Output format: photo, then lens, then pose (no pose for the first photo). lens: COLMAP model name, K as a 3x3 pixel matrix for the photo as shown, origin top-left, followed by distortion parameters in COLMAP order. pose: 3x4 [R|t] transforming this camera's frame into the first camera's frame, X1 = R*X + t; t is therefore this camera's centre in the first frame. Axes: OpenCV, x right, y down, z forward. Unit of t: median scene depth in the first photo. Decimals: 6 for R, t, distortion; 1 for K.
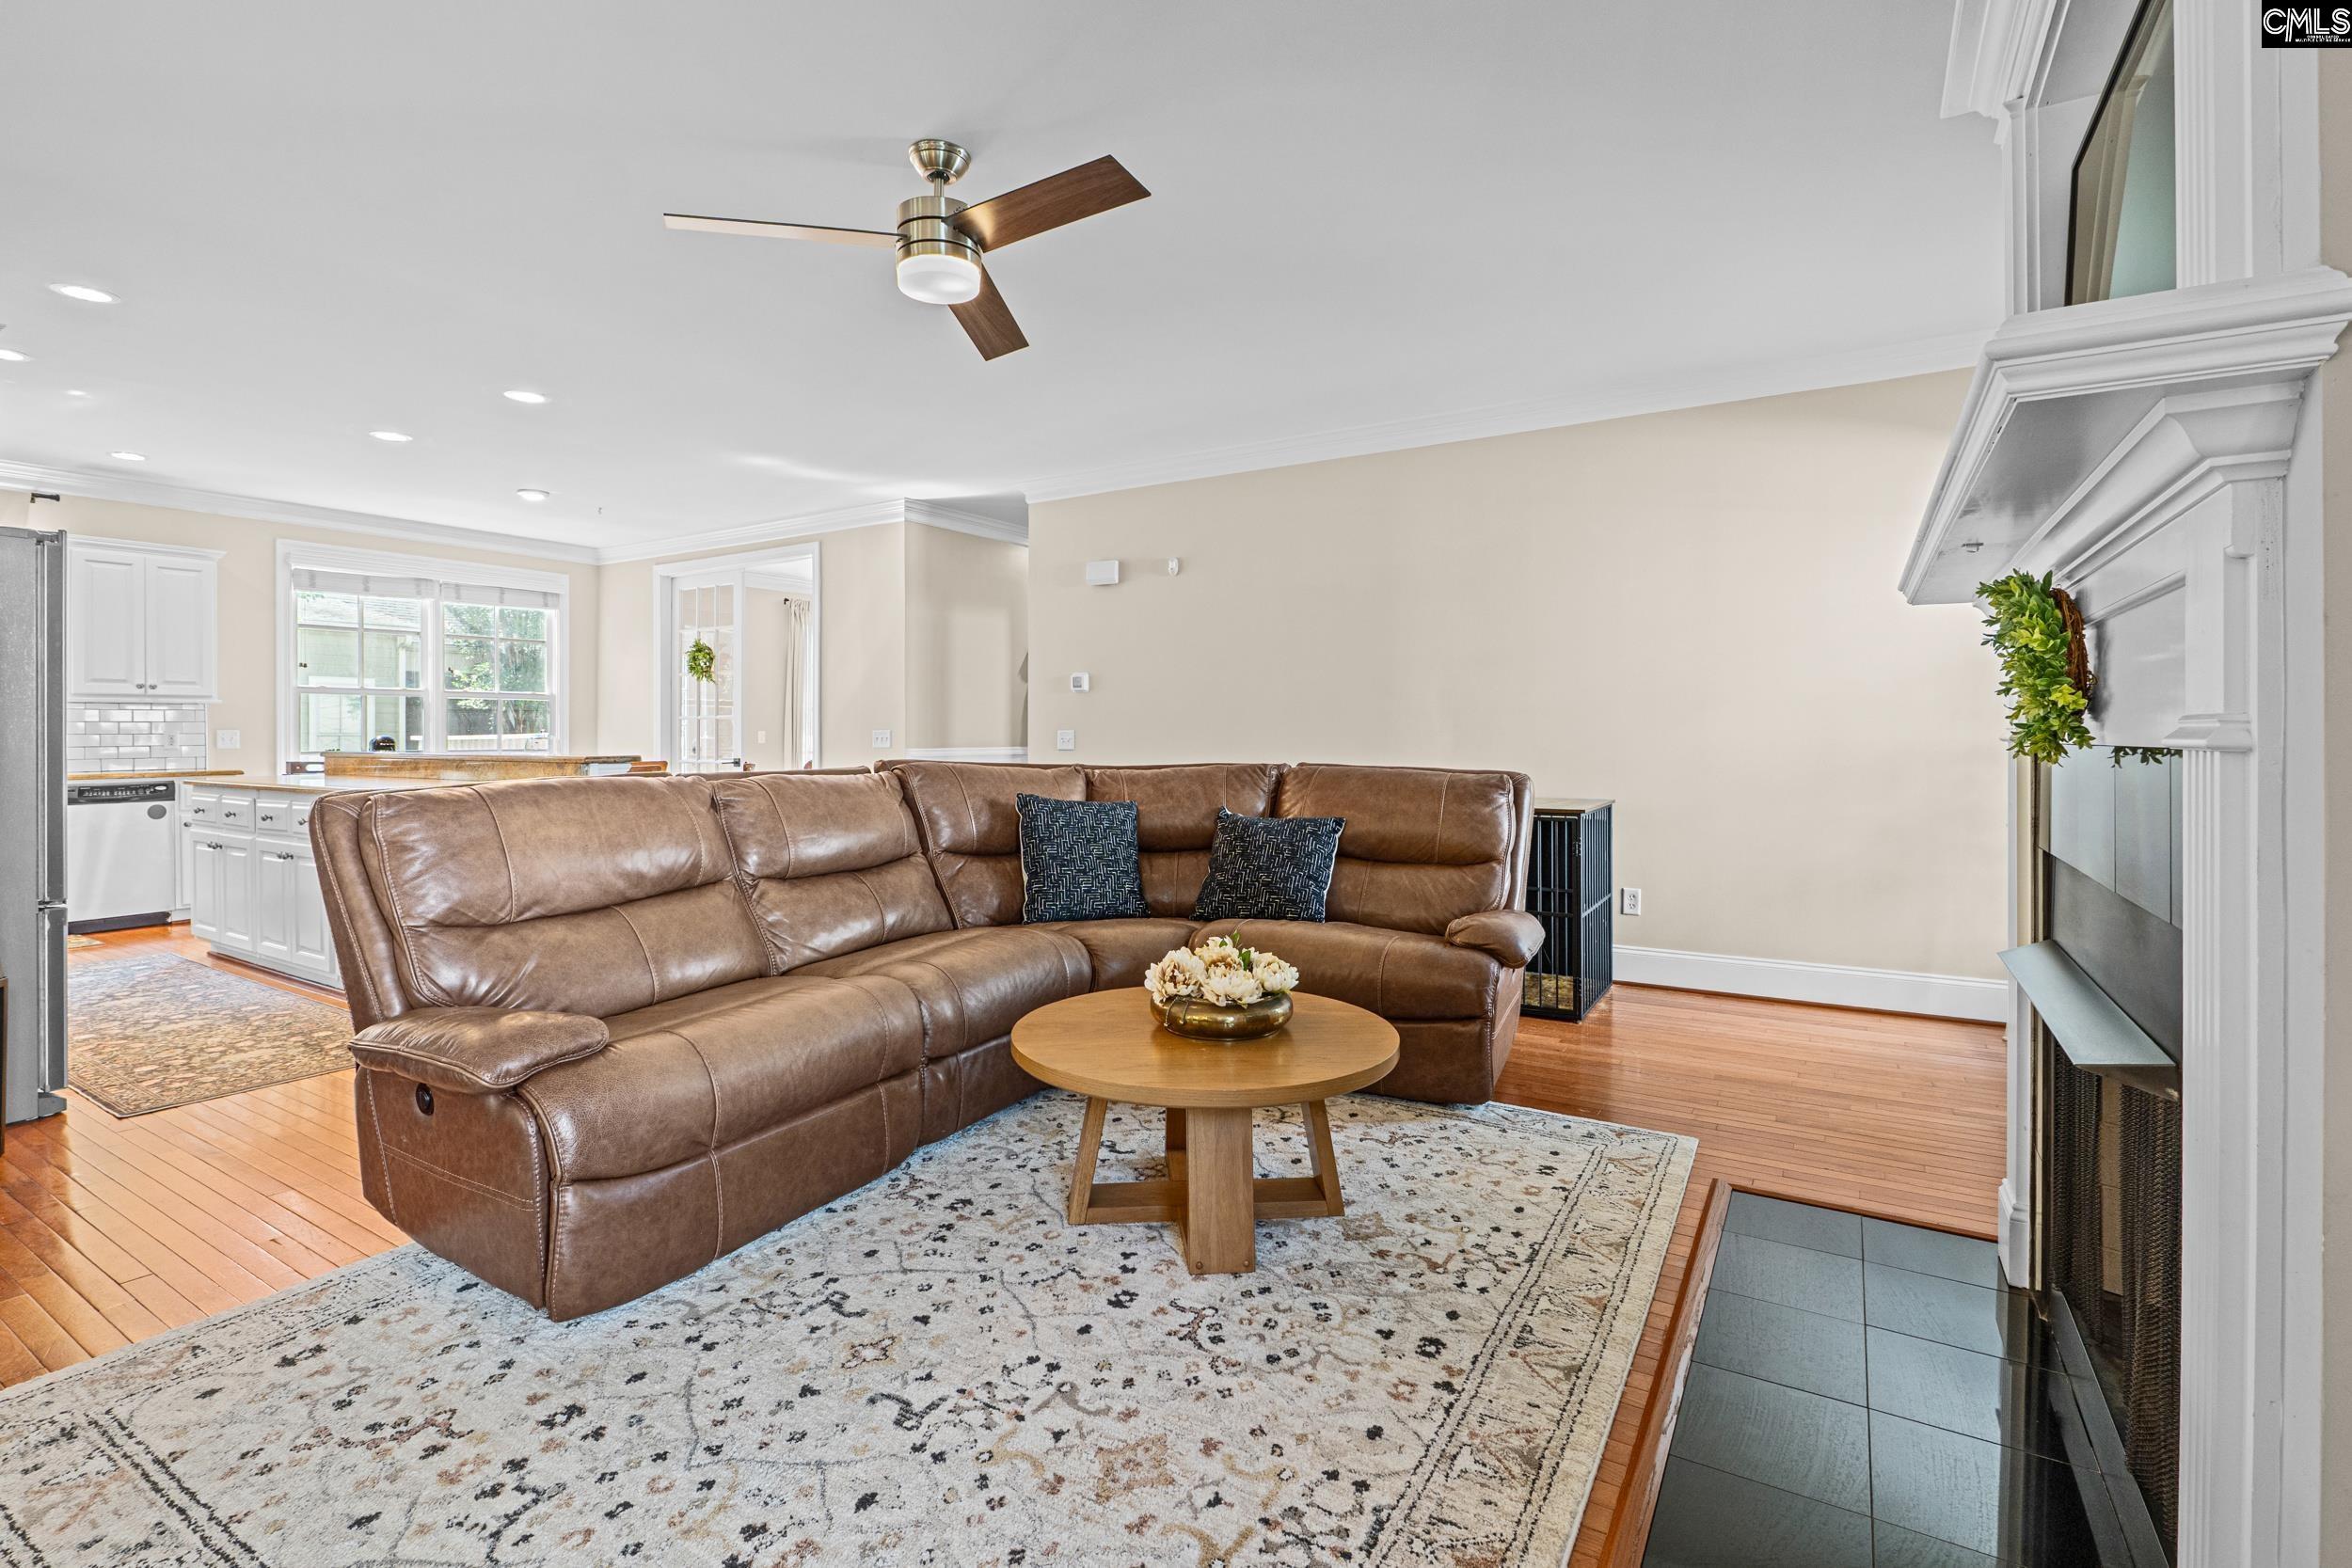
lens RADIAL K [[1079.0, 0, 1154.8], [0, 1079.0, 747.0], [0, 0, 1]] dist [-0.007680, 0.001532]
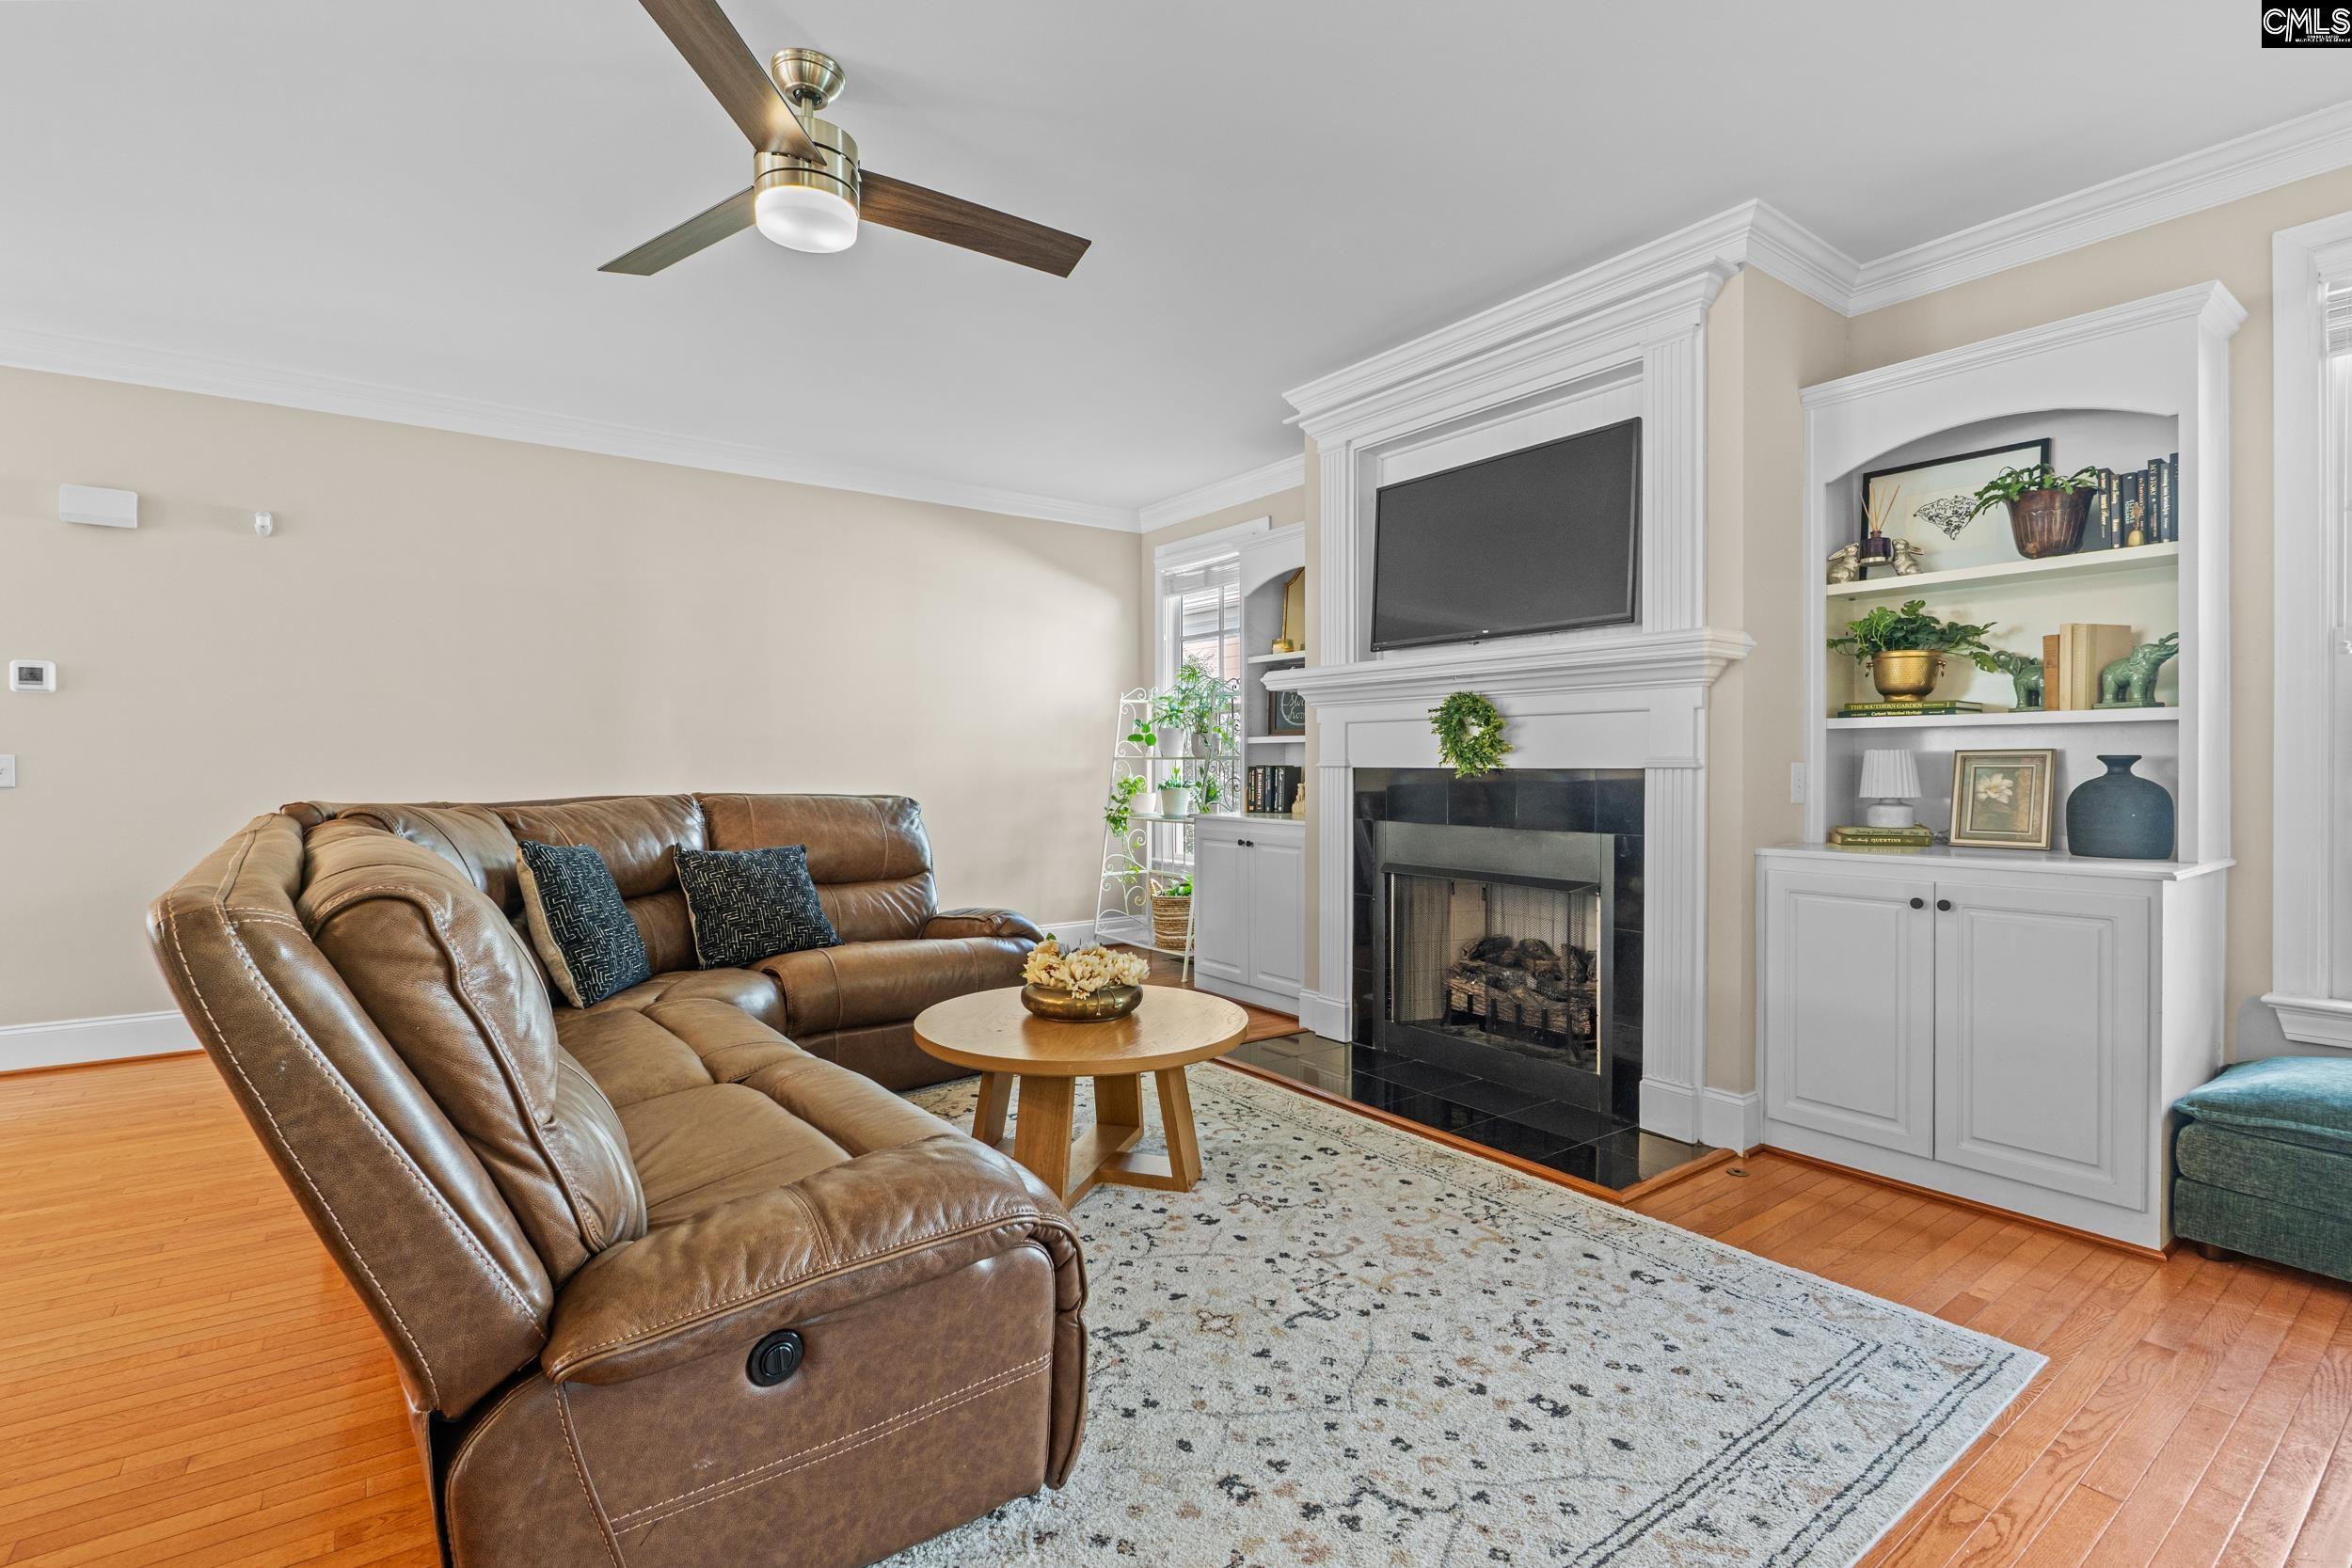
lens RADIAL K [[1079.0, 0, 1162.1], [0, 1079.0, 767.6], [0, 0, 1]] dist [-0.007680, 0.001532]
pose [[0.374287, 0.000633, 0.927313, -1.294241], [0.012293, 0.999909, -0.005644, 0.007303], [-0.927232, 0.013512, 0.374245, 0.636296]]
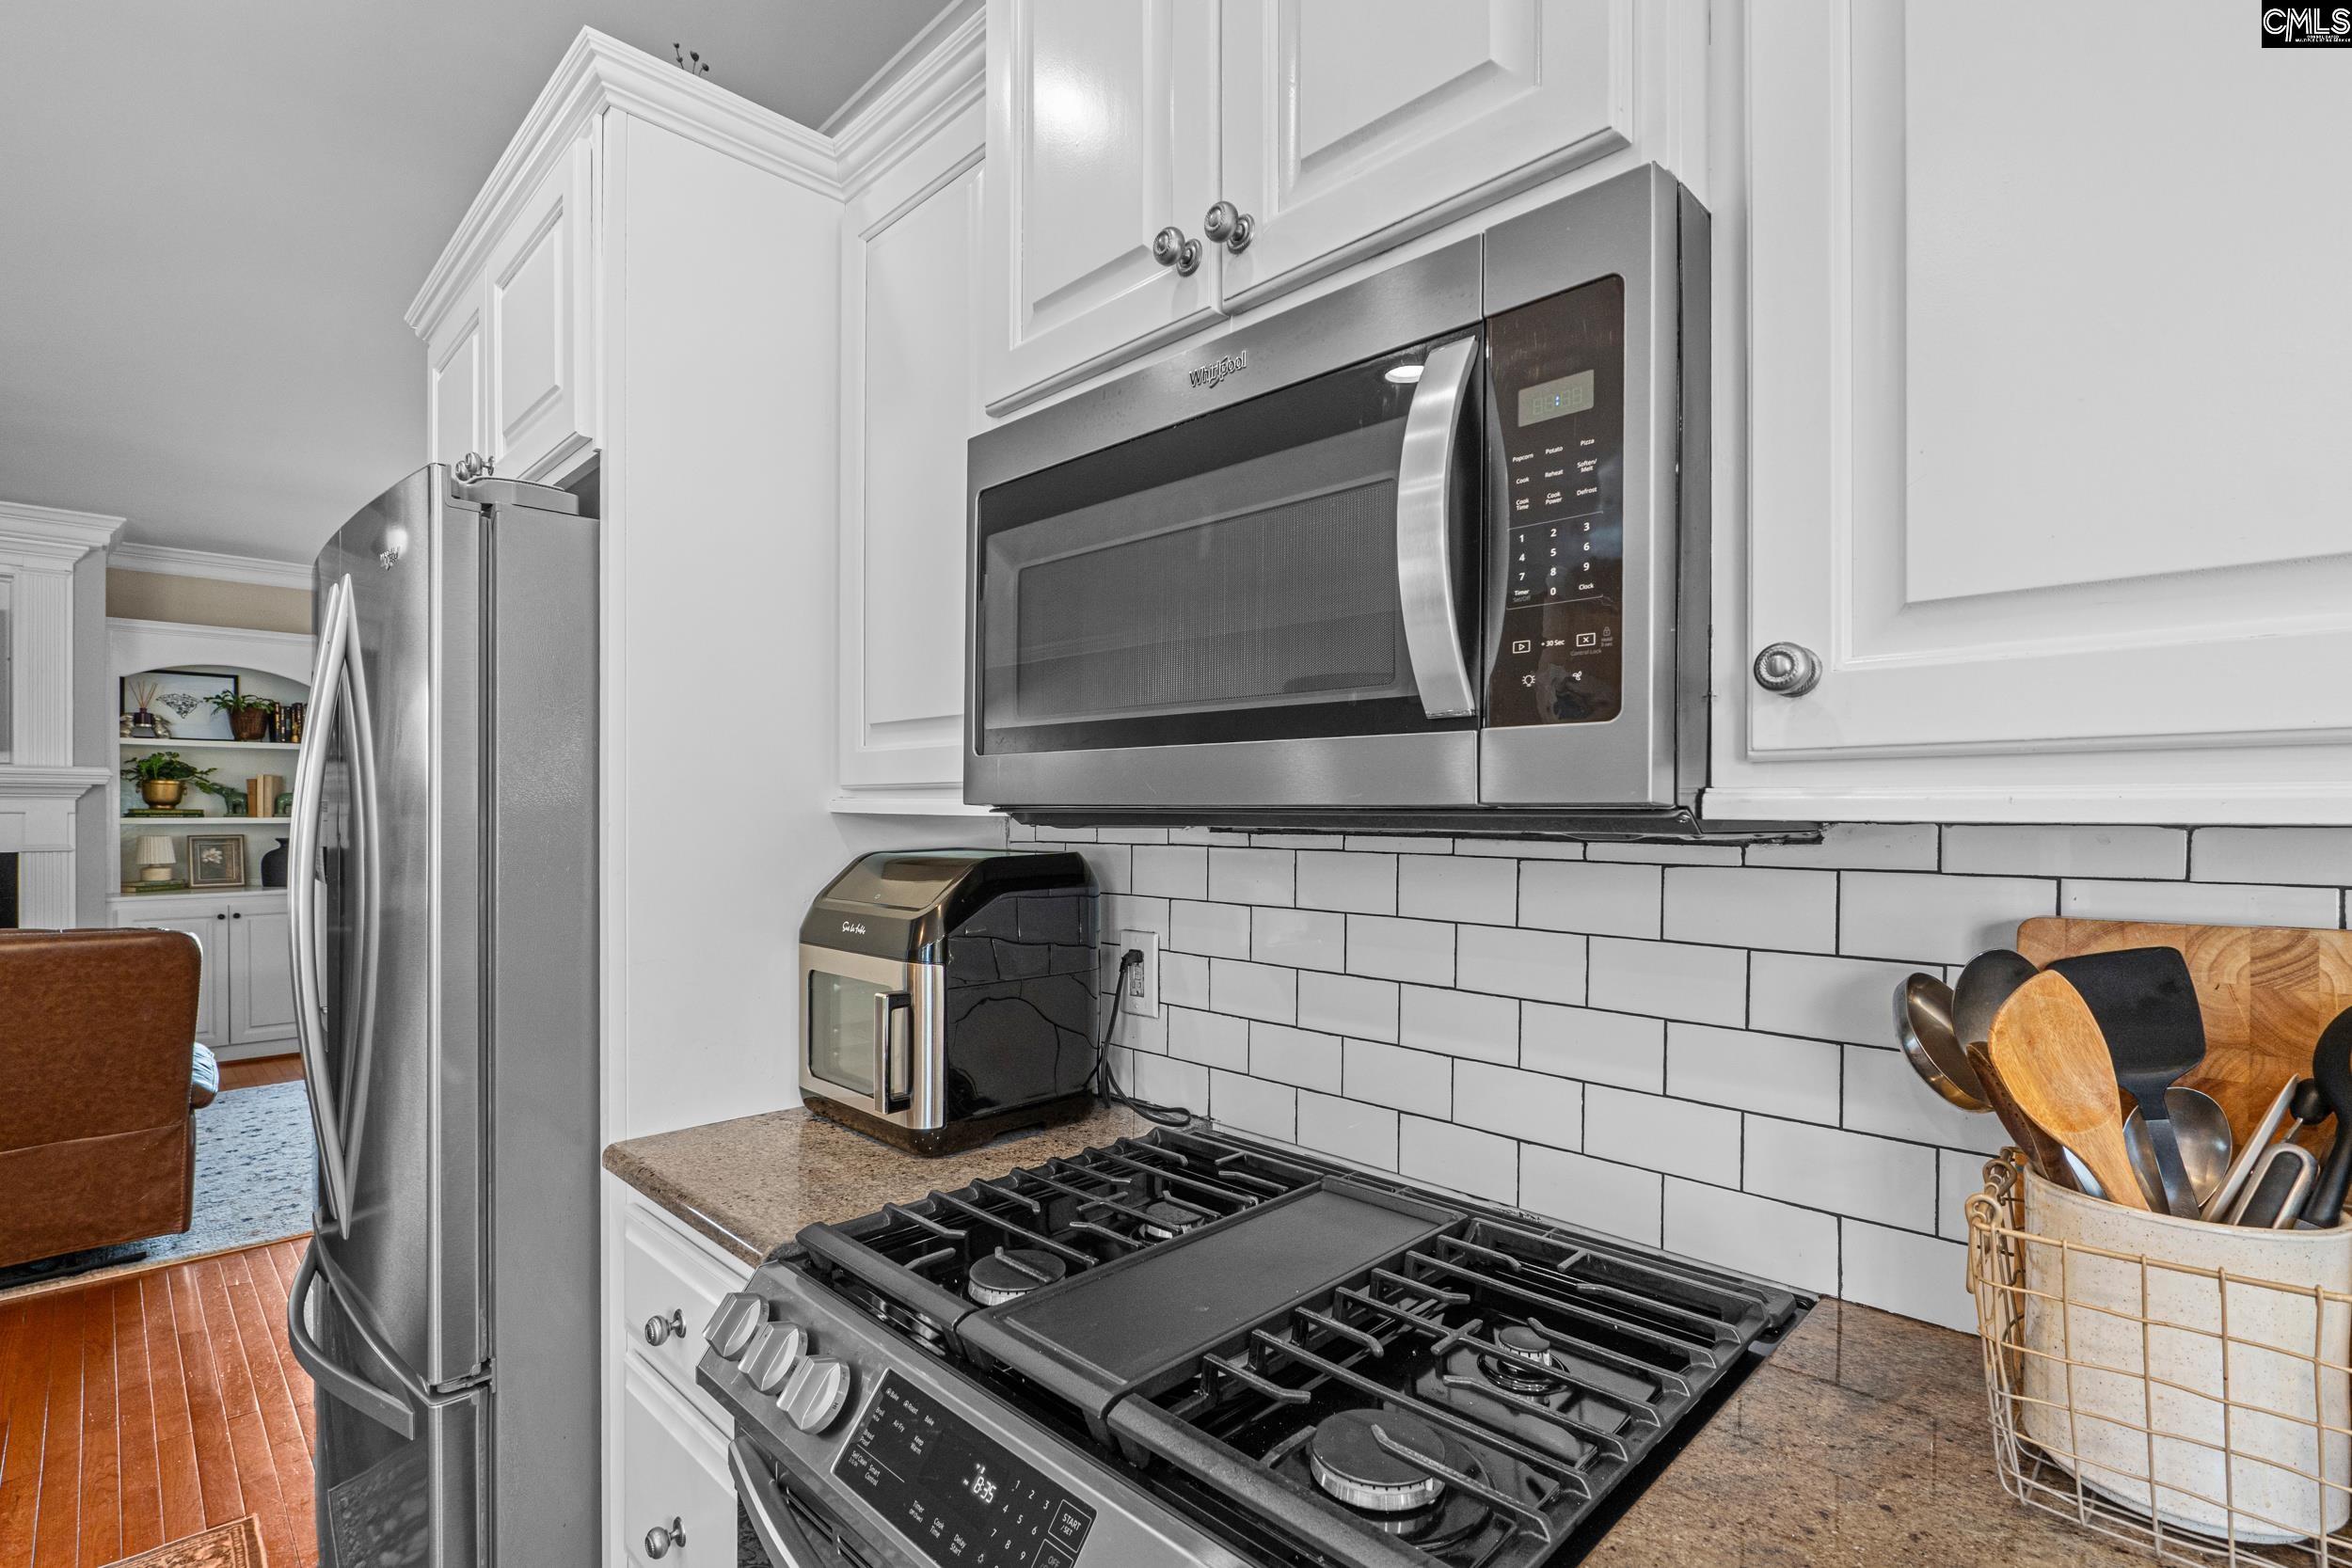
lens RADIAL K [[1079.0, 0, 1166.4], [0, 1079.0, 805.2], [0, 0, 1]] dist [-0.007680, 0.001532]
pose [[-0.974337, -0.005134, 0.225034, -2.636864], [-0.002532, 0.999927, 0.011849, -0.139947], [-0.225078, 0.010976, -0.974279, 2.414508]]
